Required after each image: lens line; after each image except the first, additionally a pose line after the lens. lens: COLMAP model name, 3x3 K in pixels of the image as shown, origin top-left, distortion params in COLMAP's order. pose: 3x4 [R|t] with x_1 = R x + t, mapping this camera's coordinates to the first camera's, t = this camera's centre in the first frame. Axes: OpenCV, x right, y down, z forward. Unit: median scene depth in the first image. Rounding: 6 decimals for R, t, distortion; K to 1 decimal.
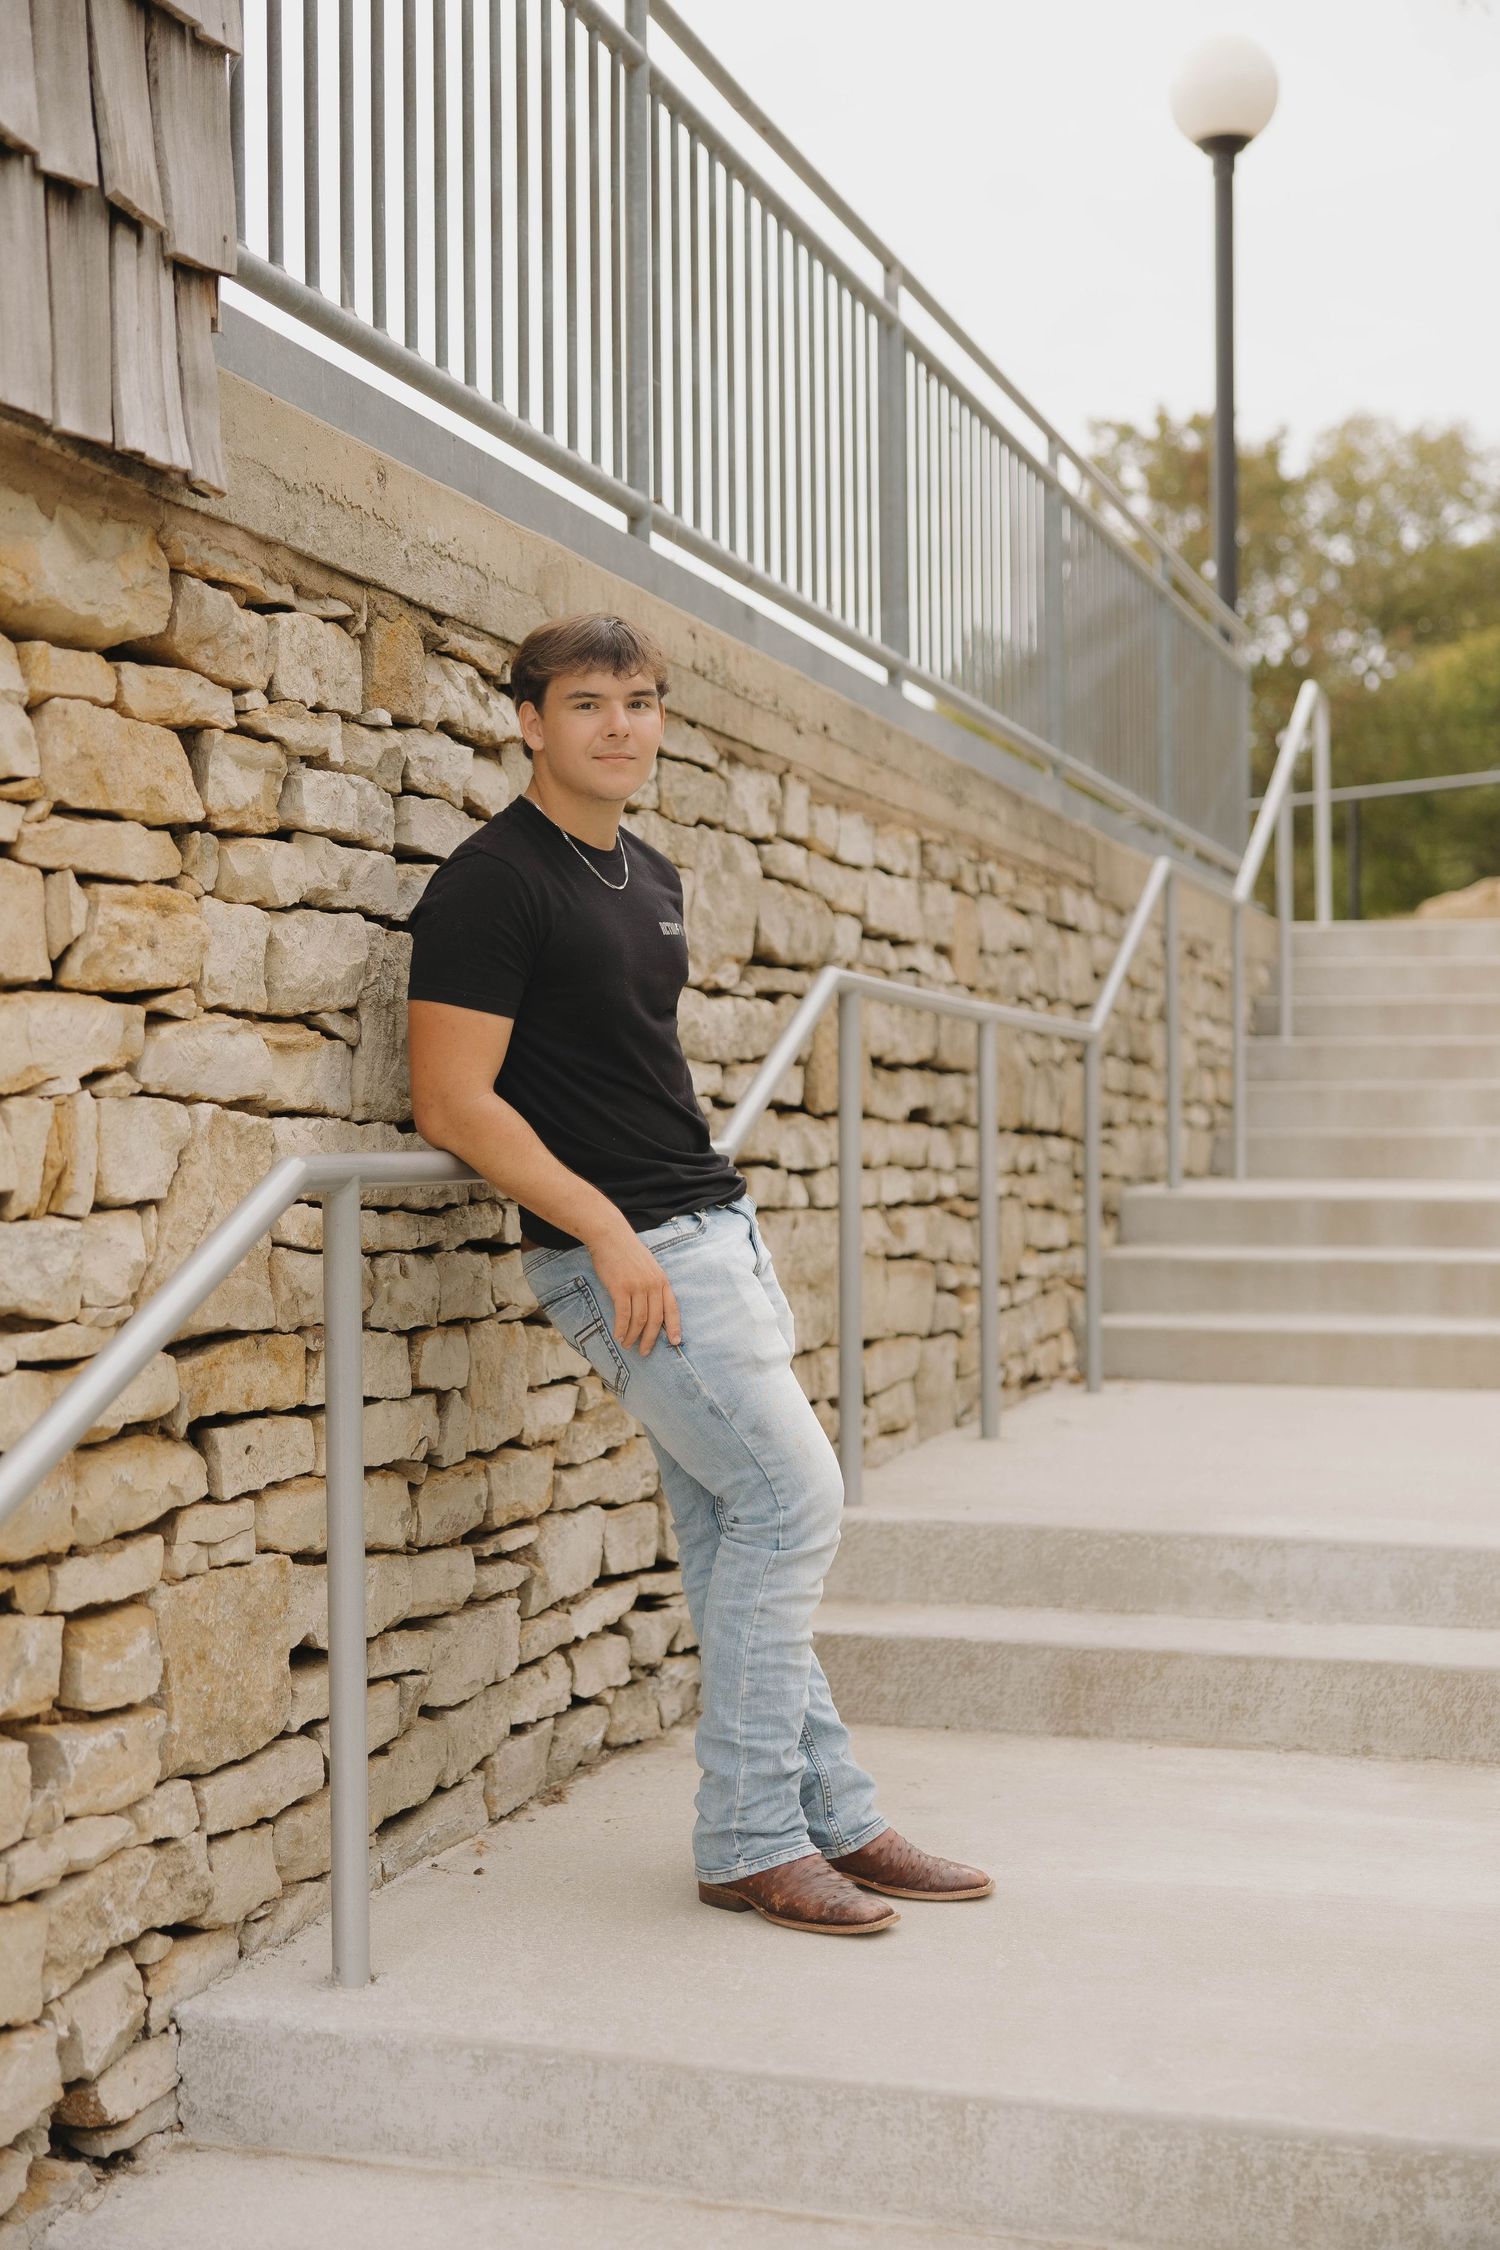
lens RADIAL K [[2966.1, 0, 745.6], [0, 2966.1, 1108.2], [0, 0, 1]] dist [0.010111, 0.000000]
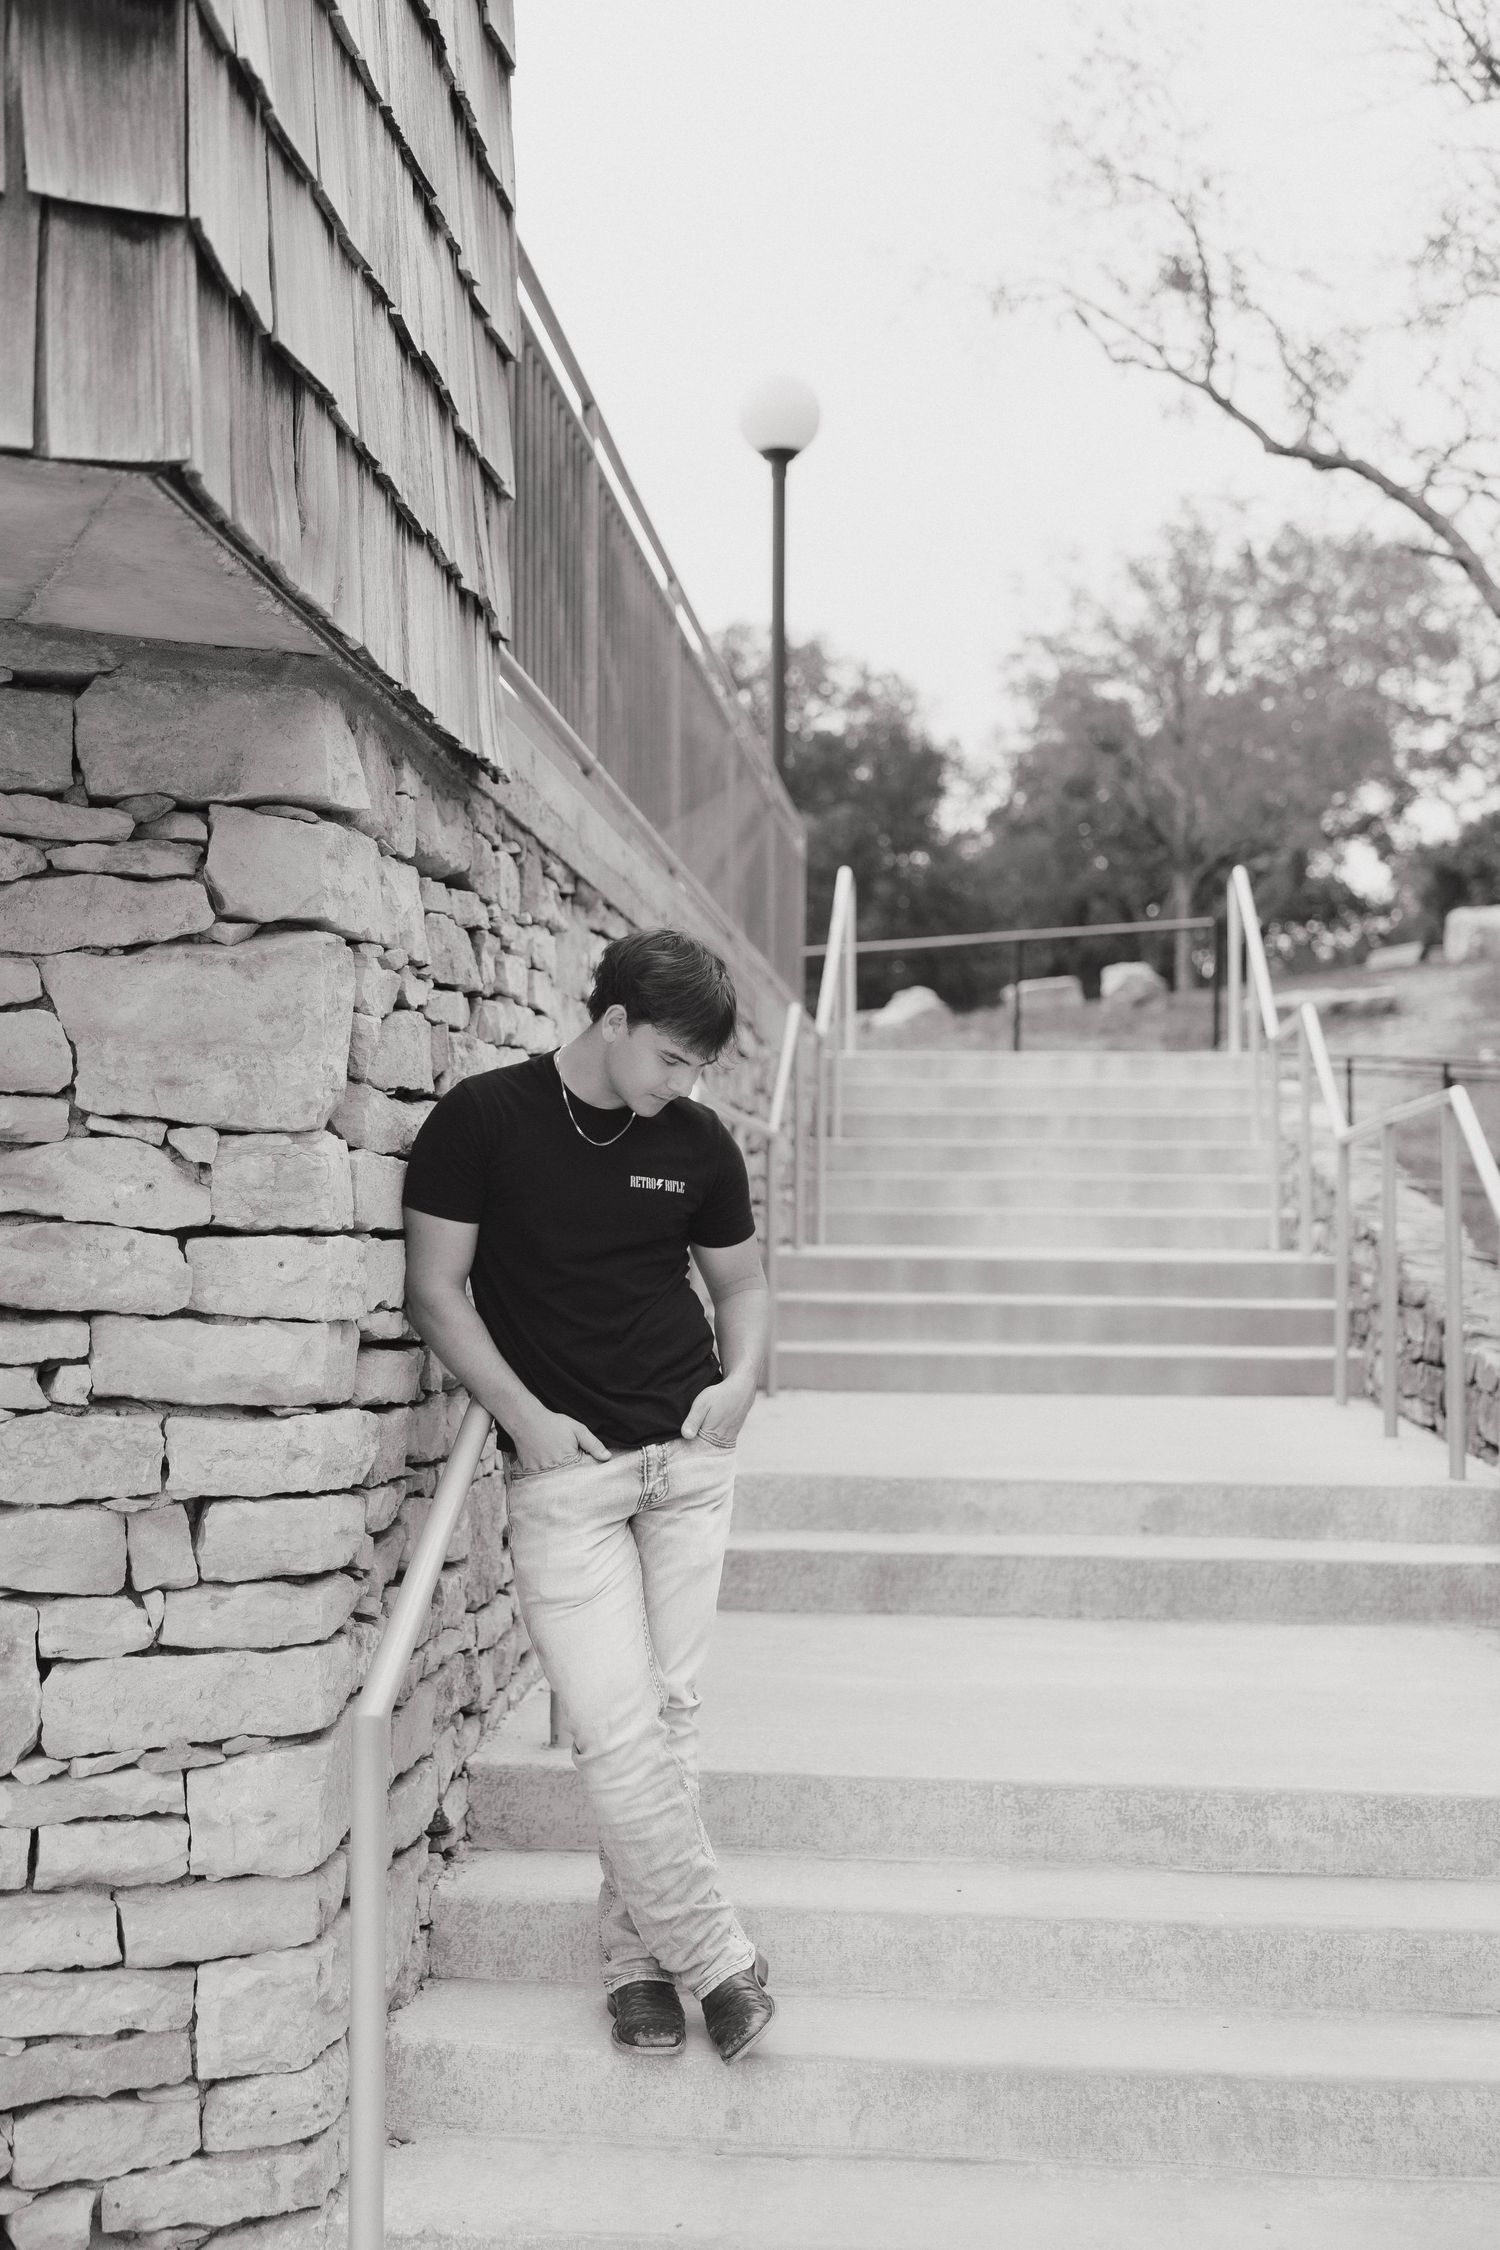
lens RADIAL K [[2633.6, 0, 739.6], [0, 2633.6, 1130.7], [0, 0, 1]] dist [-0.005307, 0.000000]
pose [[0.972531, 0.018202, 0.232059, -0.261085], [-0.012556, 0.999589, -0.025786, 0.006777], [-0.232433, 0.022164, 0.972360, -0.254617]]
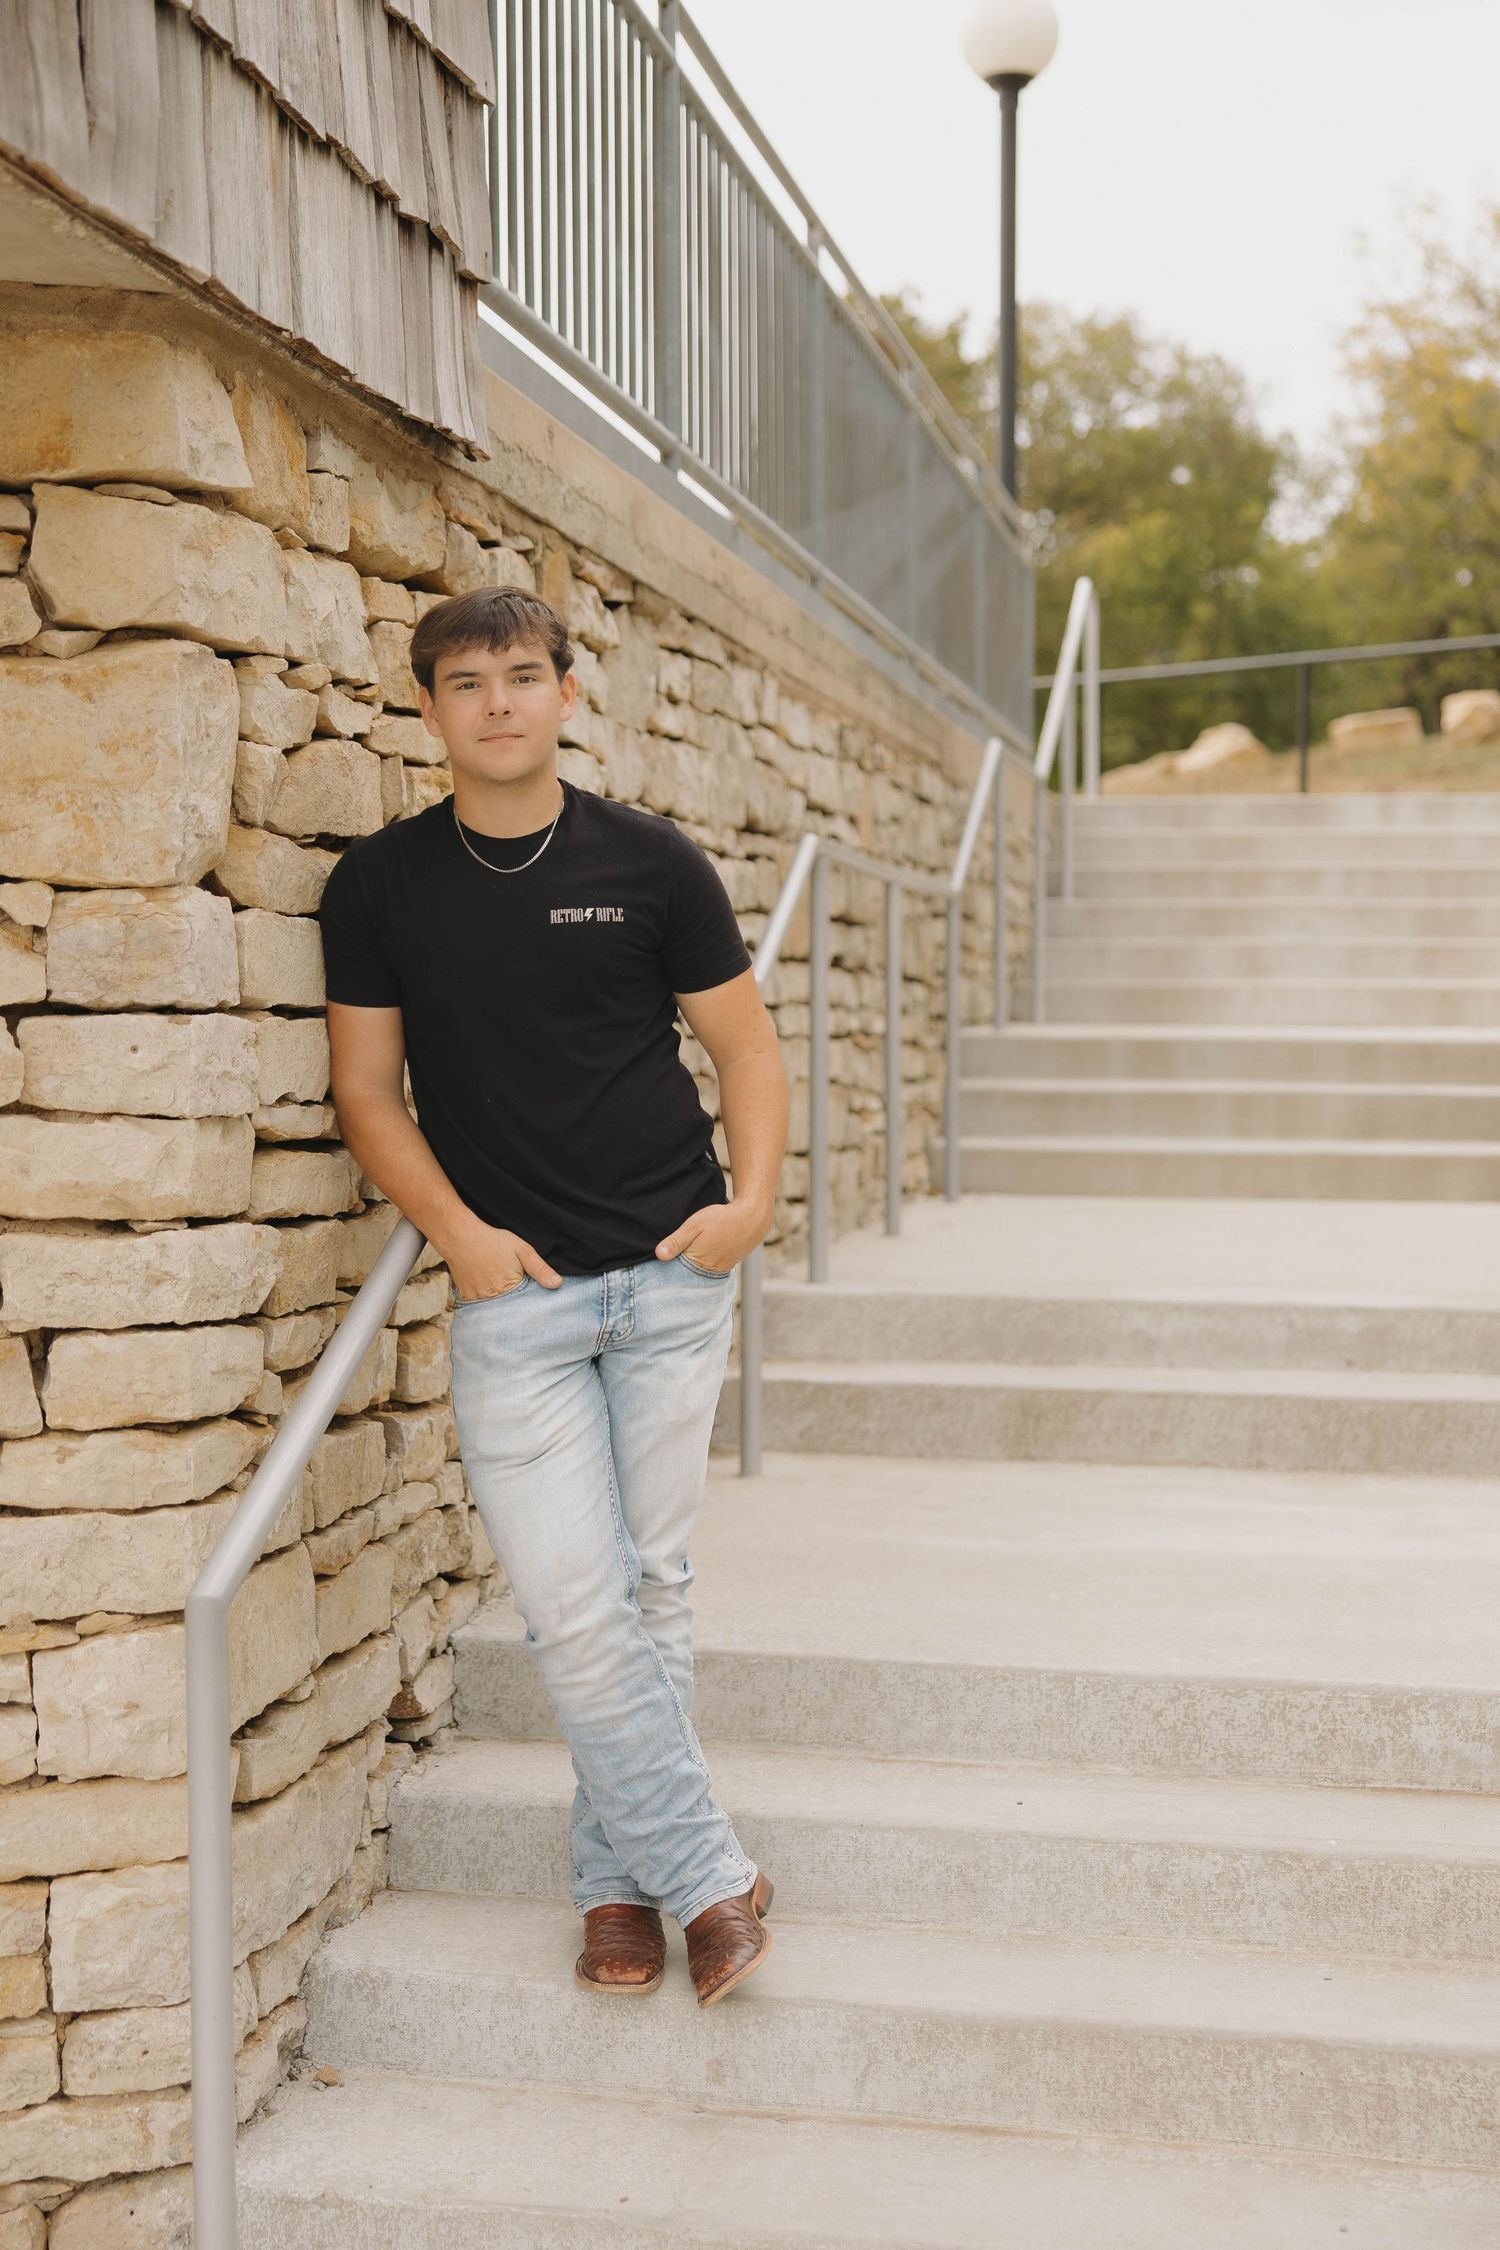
lens RADIAL K [[2955.1, 0, 752.5], [0, 2955.1, 1138.0], [0, 0, 1]] dist [0.002911, 0.000000]
pose [[0.991939, -0.000467, 0.126715, -0.156039], [-0.006770, 0.998370, 0.056670, 0.007729], [-0.126535, -0.057071, 0.990319, -0.198944]]
